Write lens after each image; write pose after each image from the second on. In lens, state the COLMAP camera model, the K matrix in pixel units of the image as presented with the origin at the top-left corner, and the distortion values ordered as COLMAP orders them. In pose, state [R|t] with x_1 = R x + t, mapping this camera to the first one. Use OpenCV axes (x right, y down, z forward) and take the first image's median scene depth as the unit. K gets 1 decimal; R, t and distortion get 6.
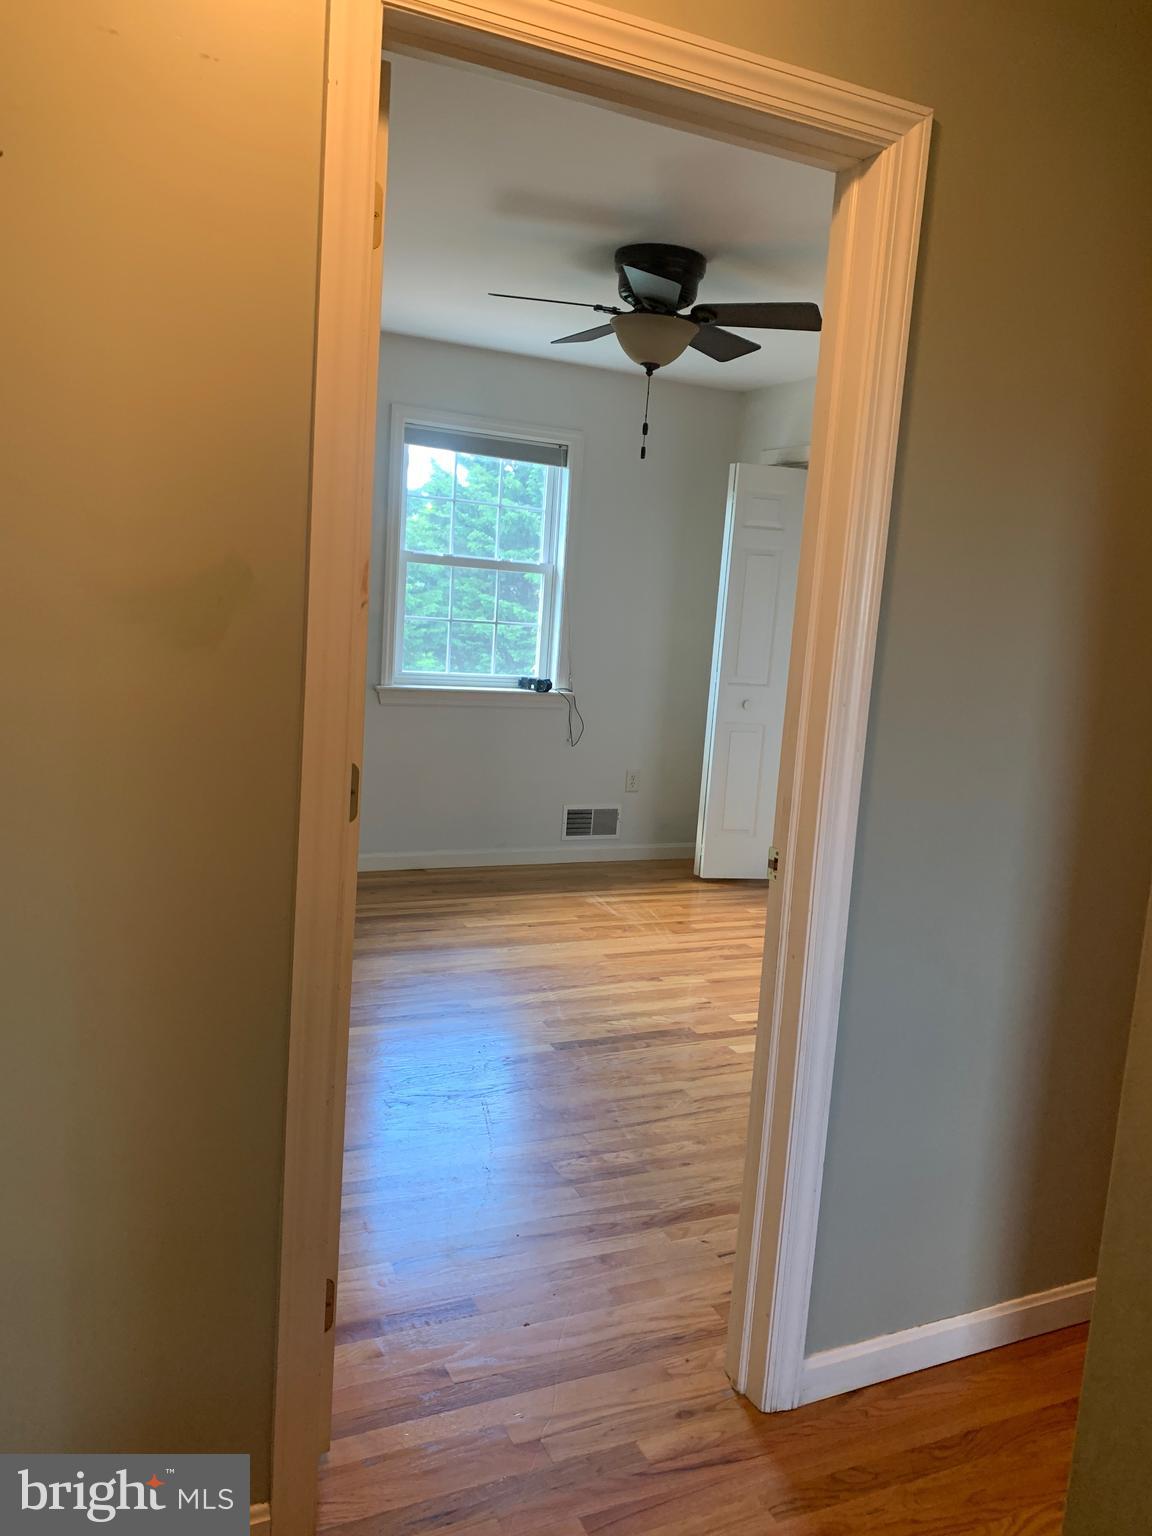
lens RADIAL K [[1171.2, 0, 573.9], [0, 1171.2, 752.0], [0, 0, 1]] dist [0.013175, -0.004673]
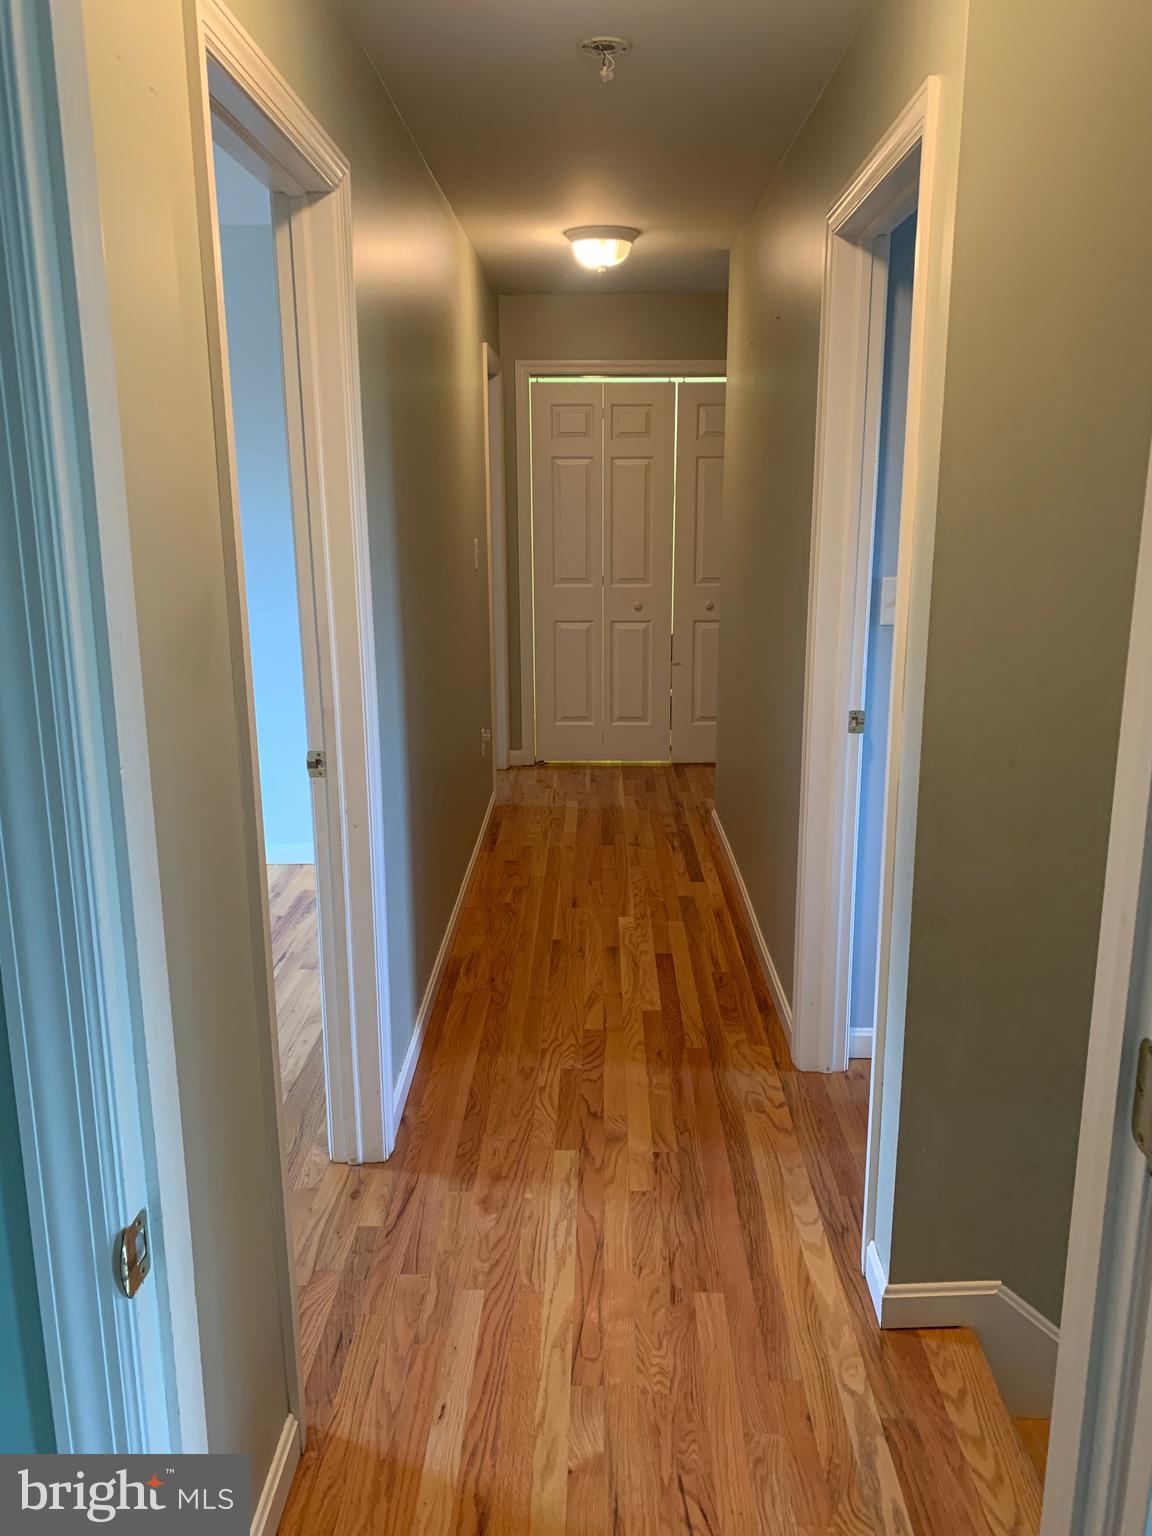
lens RADIAL K [[1171.2, 0, 573.9], [0, 1171.2, 752.0], [0, 0, 1]] dist [0.013175, -0.004673]
pose [[0.445107, -0.271123, 0.853447, -0.370752], [0.157503, 0.961909, 0.223435, -0.073243], [-0.881517, 0.034968, 0.470856, 0.082667]]
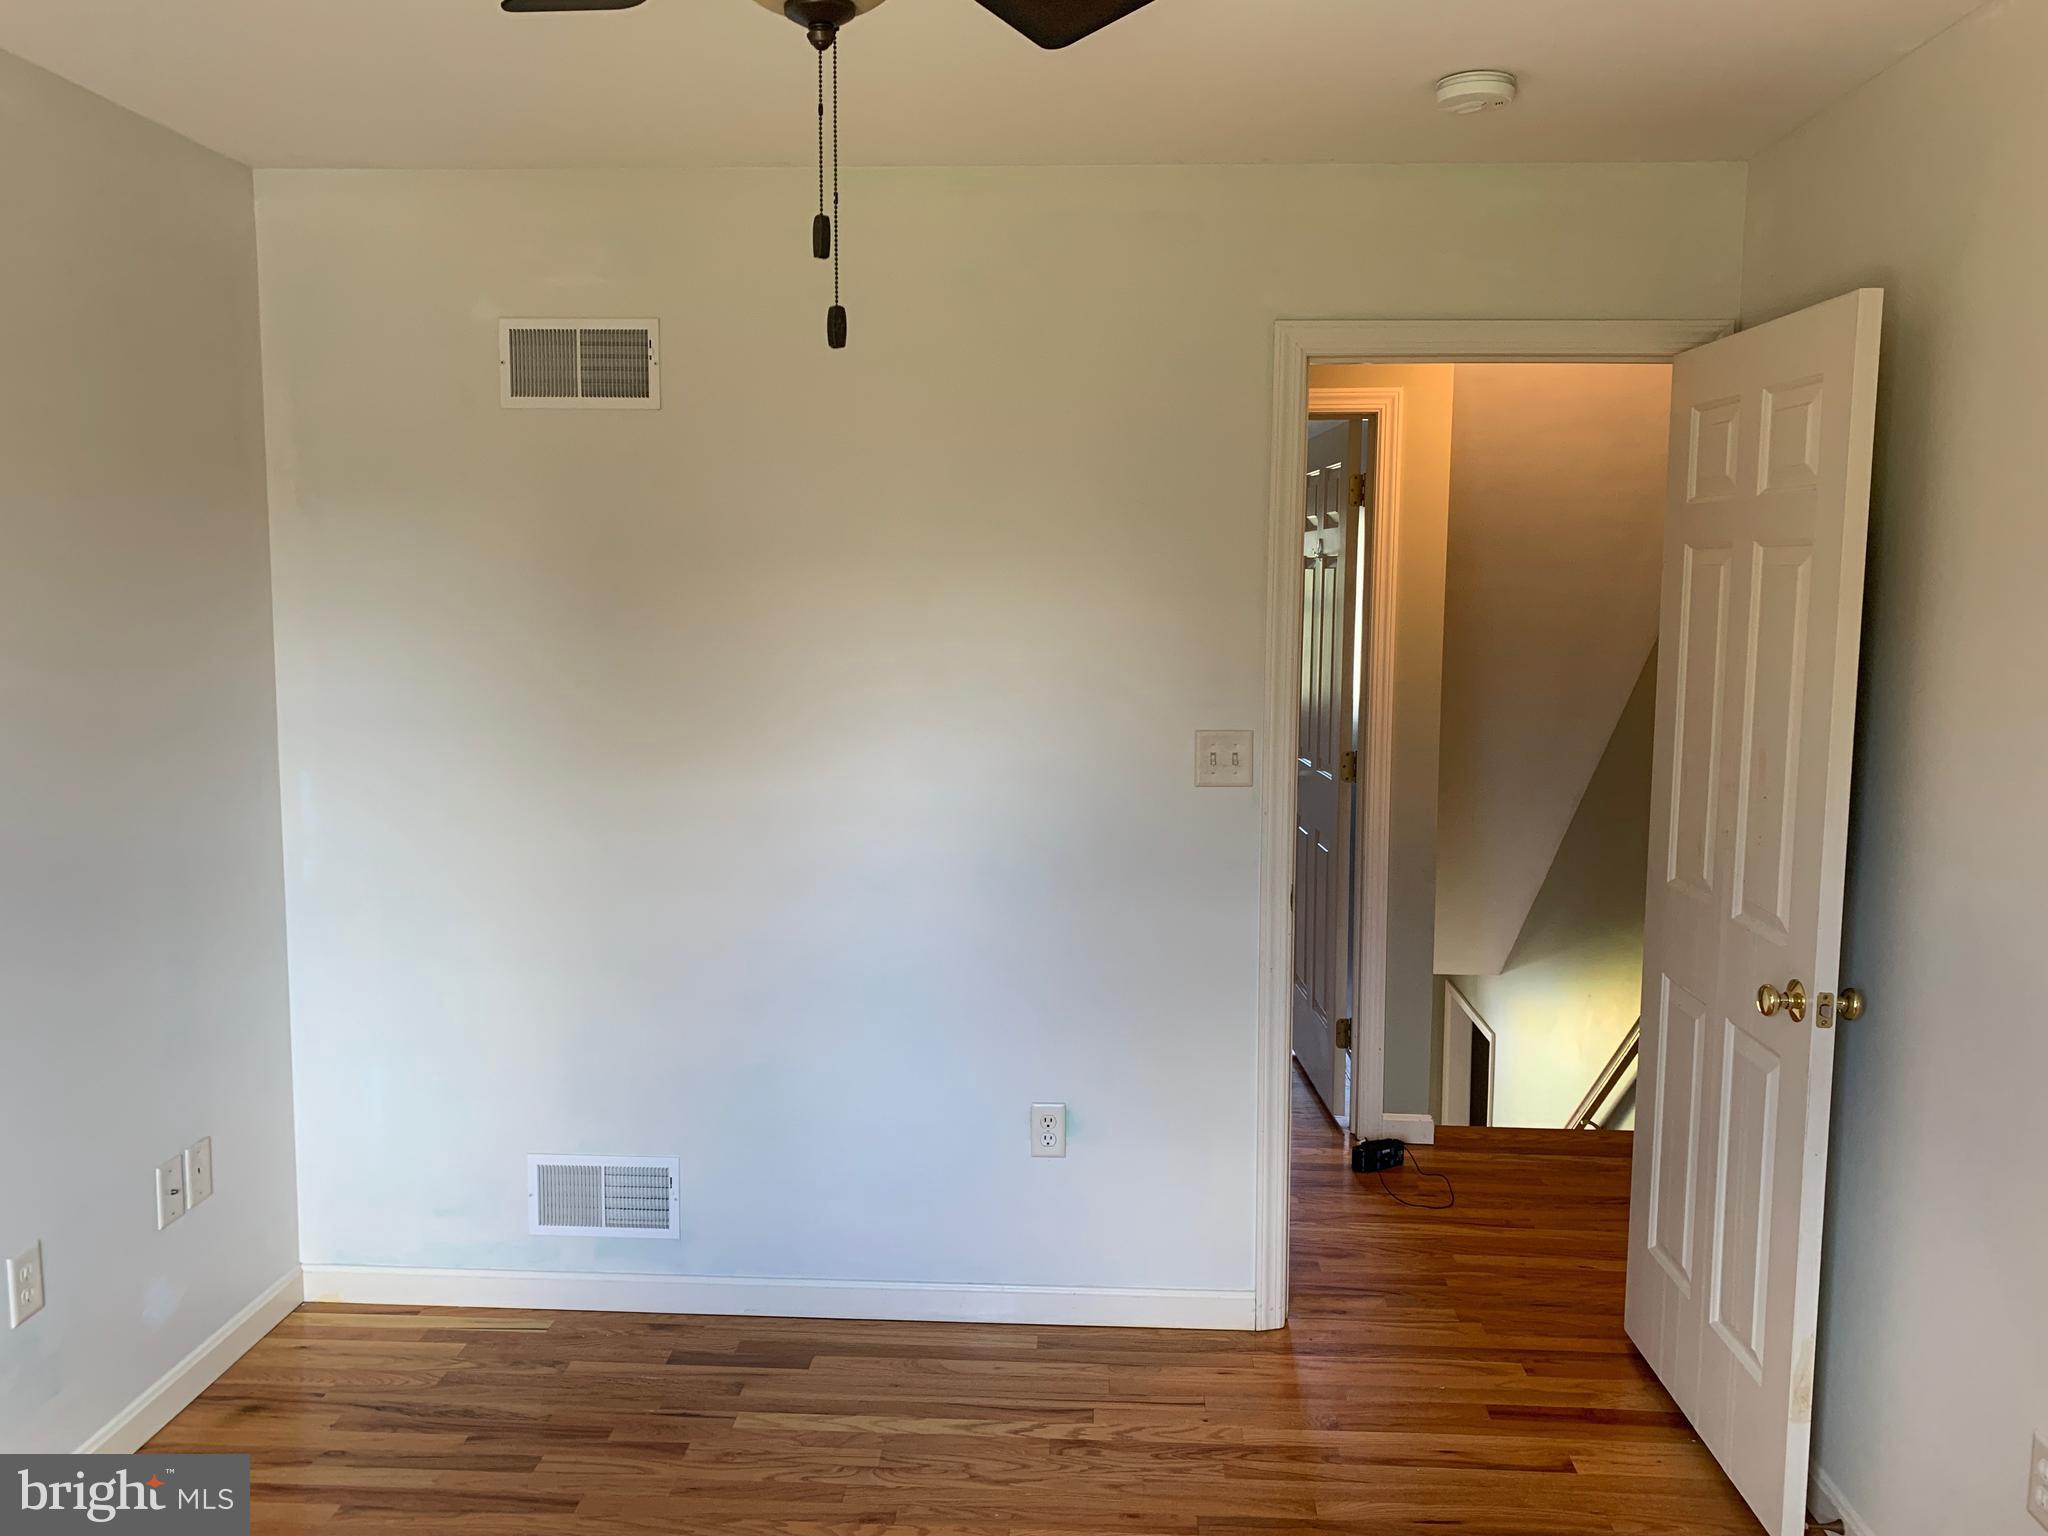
lens RADIAL K [[1589.7, 0, 1024.5], [0, 1589.7, 757.6], [0, 0, 1]] dist [0.030047, -0.021749]
pose [[-0.876450, -0.130774, 0.463393, -0.162381], [-0.004575, 0.964628, 0.263574, -0.237628], [-0.481471, 0.228890, -0.846047, 1.231902]]
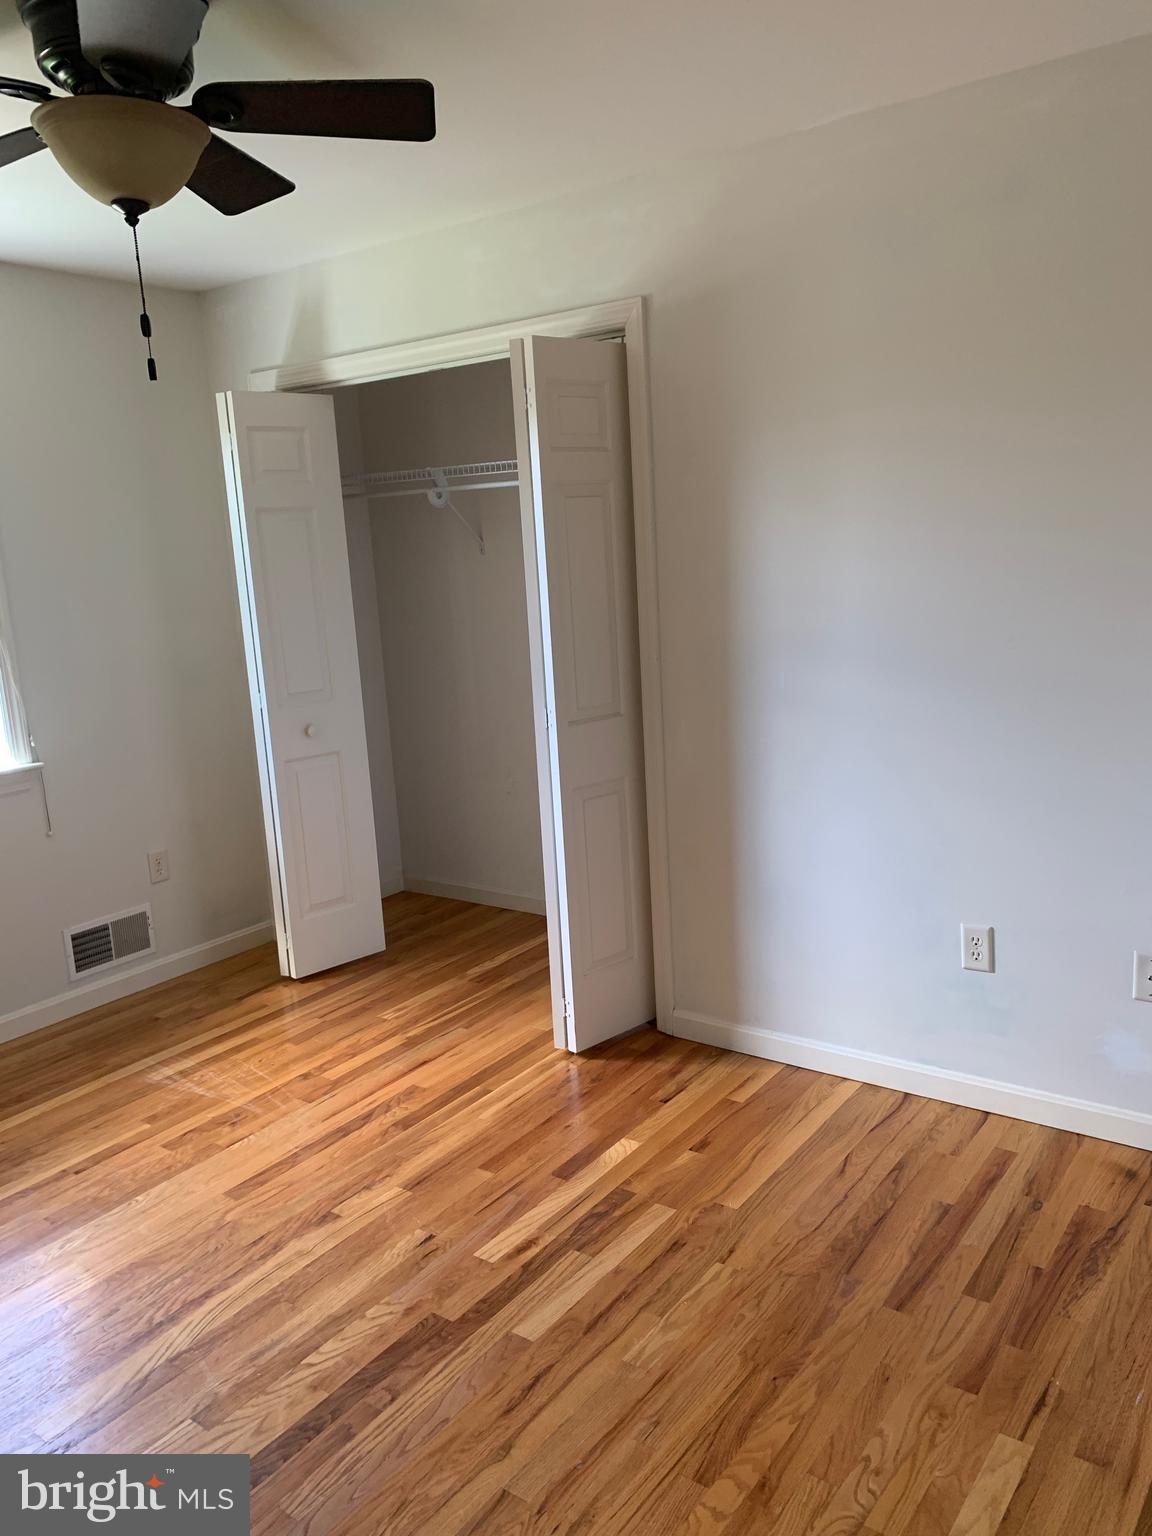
lens RADIAL K [[1192.3, 0, 579.6], [0, 1192.3, 760.2], [0, 0, 1]] dist [0.030047, -0.021749]
pose [[0.872457, -0.207673, 0.442369, -0.048462], [0.184743, 0.978198, 0.094864, -0.086288], [-0.452425, -0.001040, 0.891802, 0.379657]]
